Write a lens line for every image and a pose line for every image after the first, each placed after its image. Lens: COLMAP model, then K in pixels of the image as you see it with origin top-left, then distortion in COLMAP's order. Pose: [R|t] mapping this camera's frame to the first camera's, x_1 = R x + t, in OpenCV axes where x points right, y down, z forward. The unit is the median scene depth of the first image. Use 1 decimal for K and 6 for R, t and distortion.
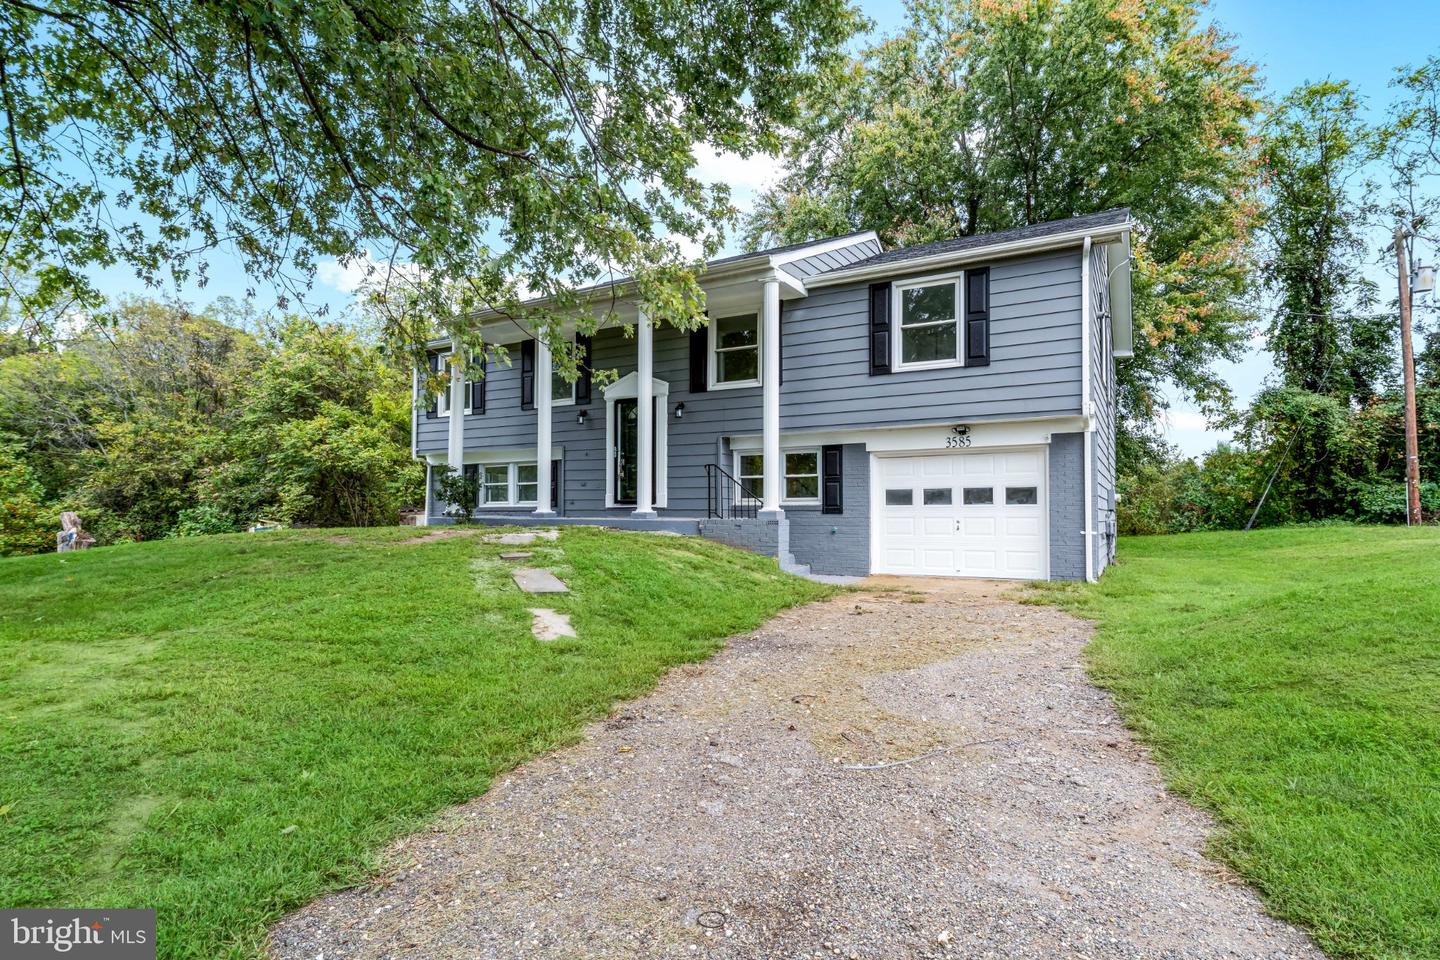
lens RADIAL K [[739.0, 0, 720.0], [0, 739.0, 480.0], [0, 0, 1]] dist [0.002554, 0.000099]
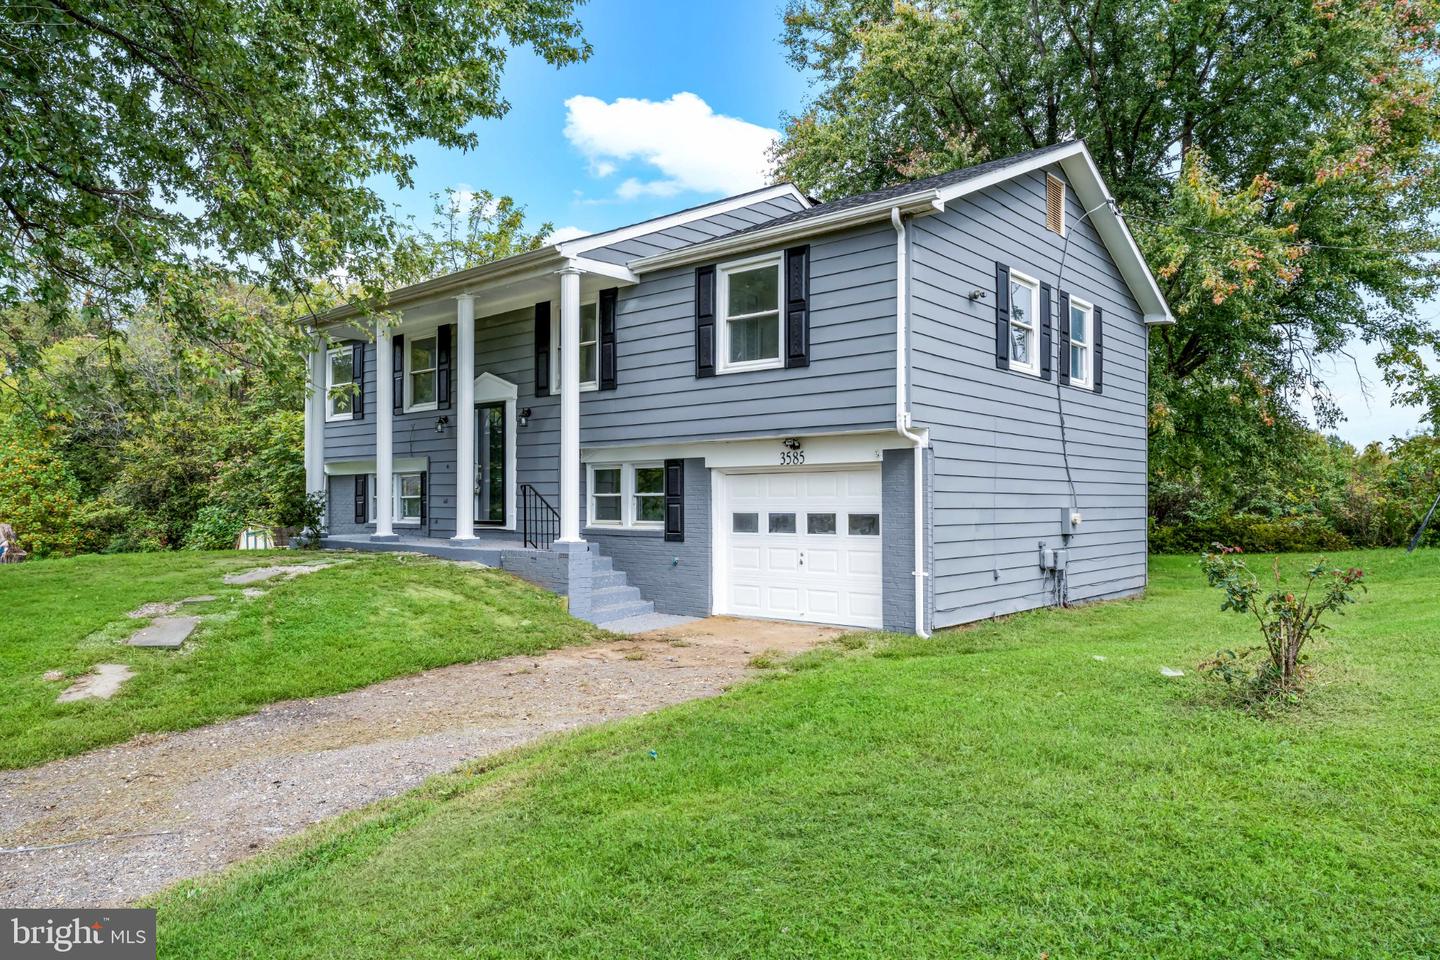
lens RADIAL K [[943.7, 0, 720.0], [0, 943.7, 480.0], [0, 0, 1]] dist [0.002632, -0.000053]
pose [[0.981241, -0.006278, -0.192682, 0.432961], [0.010844, 0.999685, 0.022653, -0.050338], [0.192479, -0.024318, 0.981000, -0.041063]]
